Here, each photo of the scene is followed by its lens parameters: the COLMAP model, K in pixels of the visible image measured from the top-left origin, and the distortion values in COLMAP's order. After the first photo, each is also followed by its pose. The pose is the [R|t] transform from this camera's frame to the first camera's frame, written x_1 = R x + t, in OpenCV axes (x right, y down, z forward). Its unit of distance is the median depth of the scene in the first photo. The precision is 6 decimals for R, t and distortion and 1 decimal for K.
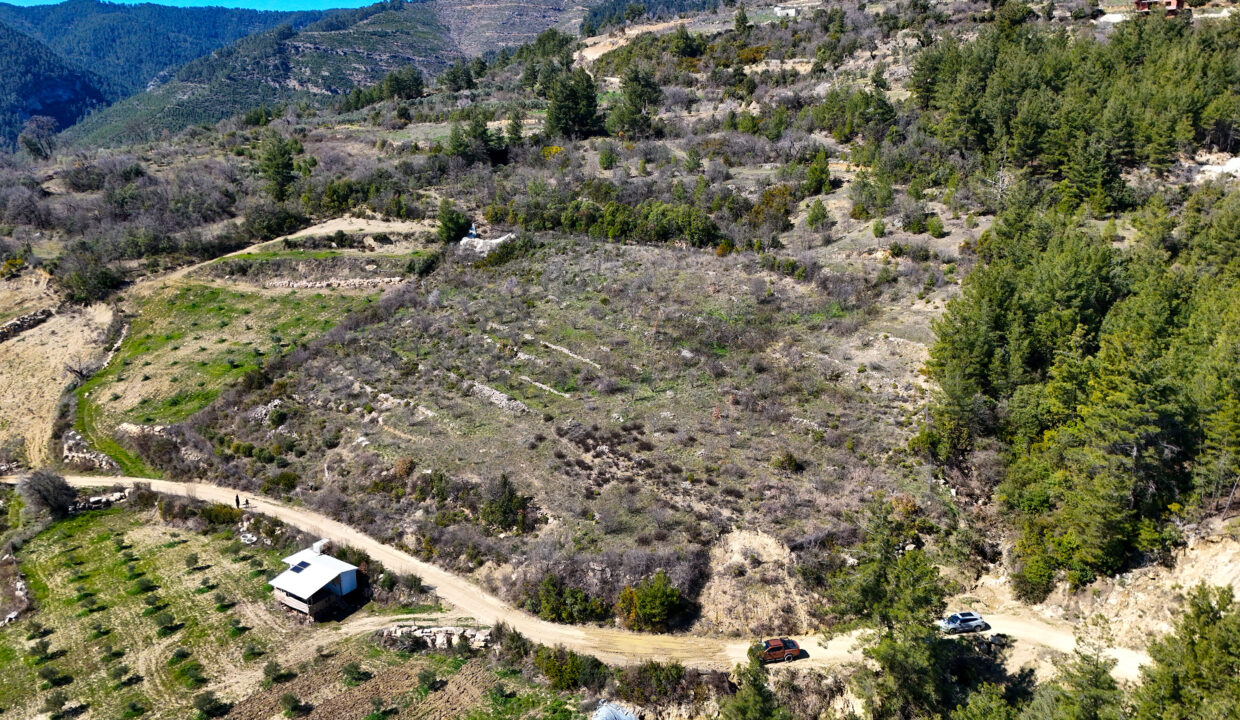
lens RADIAL K [[911.4, 0, 615.3], [0, 911.4, 352.9], [0, 0, 1]] dist [0.077018, -0.067196]
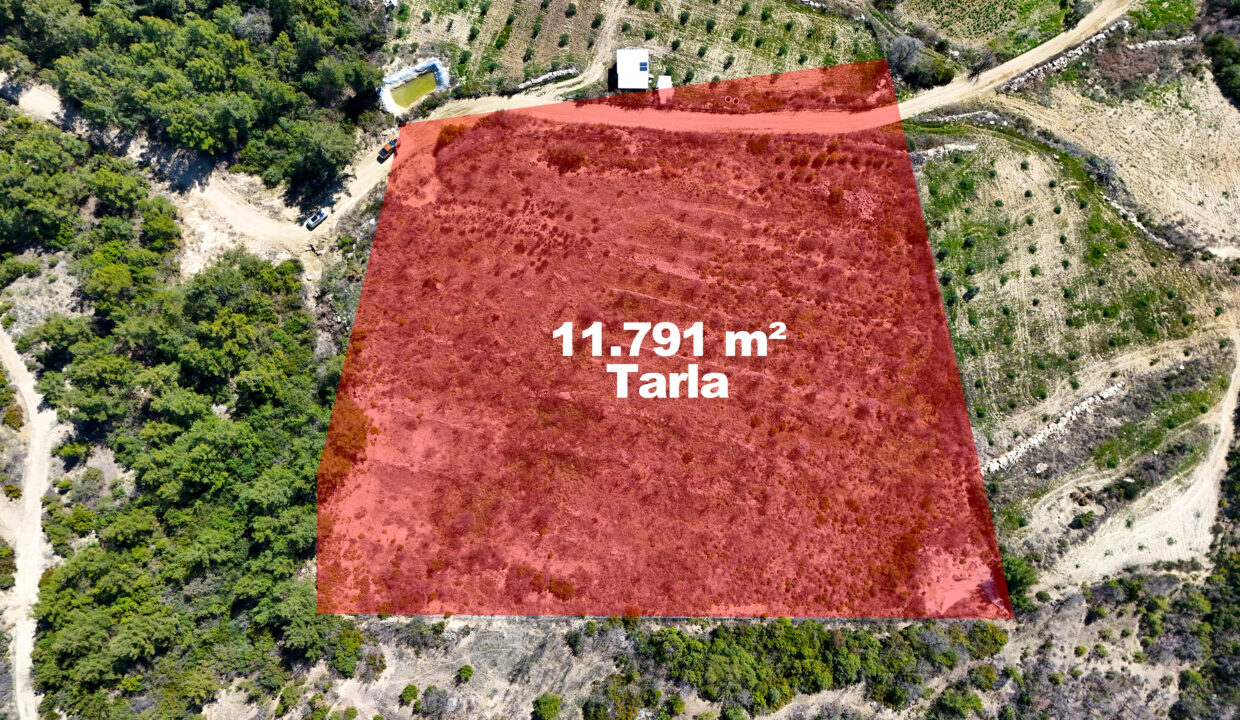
lens RADIAL K [[911.4, 0, 621.2], [0, 911.4, 354.8], [0, 0, 1]] dist [0.077018, -0.067196]
pose [[-0.839228, 0.542551, 0.036544, -0.049391], [-0.105146, -0.227844, 0.968004, -1.049191], [0.533518, 0.808533, 0.248260, 0.659194]]
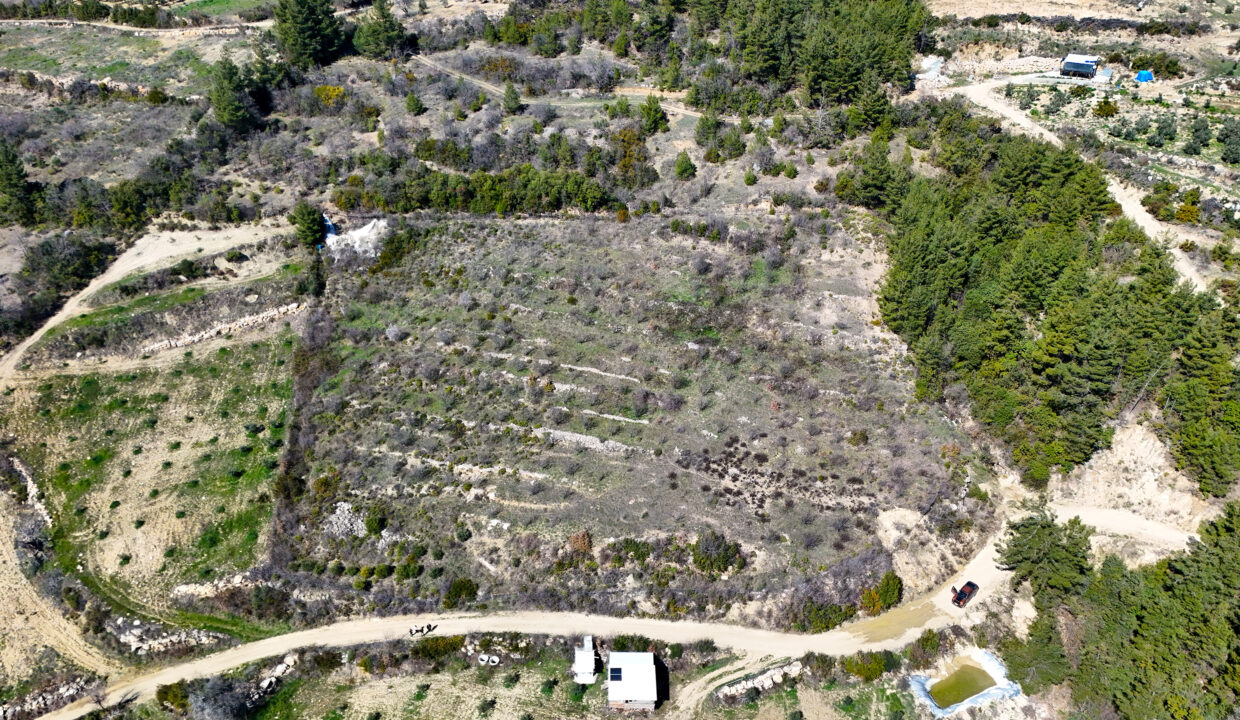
lens RADIAL K [[911.4, 0, 618.6], [0, 911.4, 358.9], [0, 0, 1]] dist [0.077018, -0.067196]
pose [[0.838558, -0.285590, 0.463960, -0.510627], [0.148156, 0.939040, 0.310248, -0.335417], [-0.524281, -0.191423, 0.829751, 0.073987]]
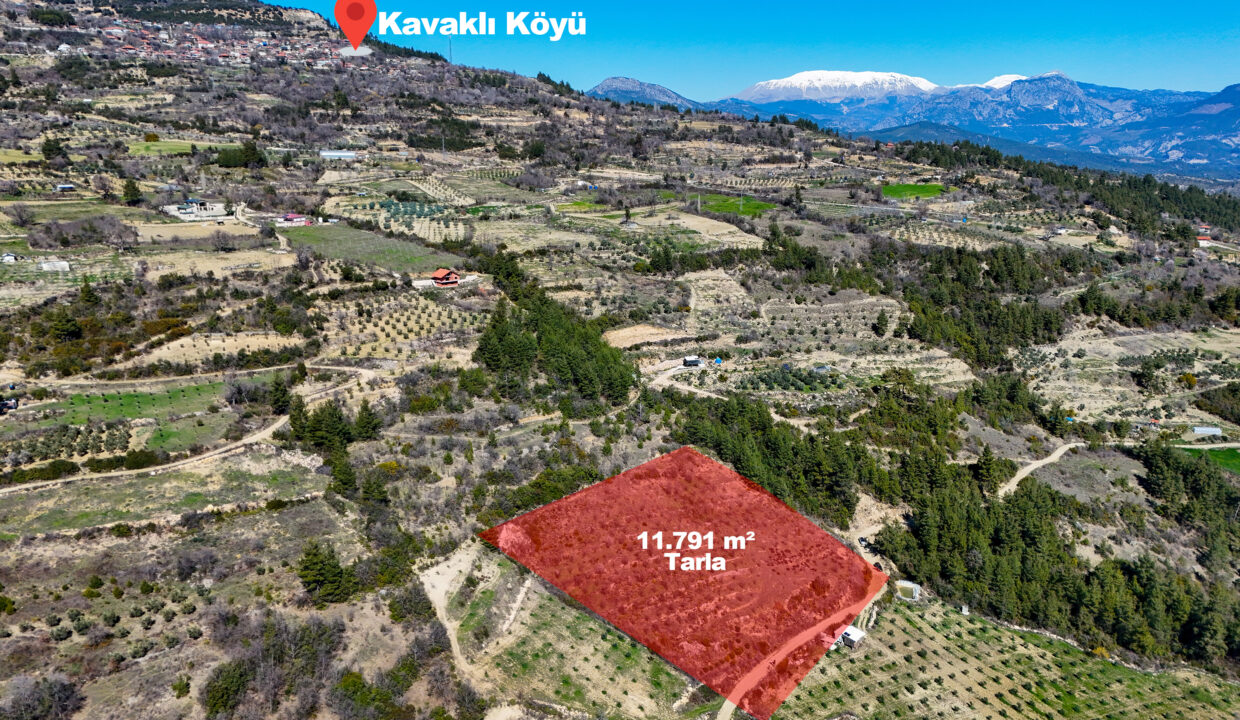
lens RADIAL K [[911.4, 0, 622.9], [0, 911.4, 357.4], [0, 0, 1]] dist [0.077018, -0.067196]
pose [[0.161266, -0.231292, 0.959425, -1.921248], [0.259248, 0.947937, 0.184947, -0.816250], [-0.952252, 0.218904, 0.212833, 0.582752]]
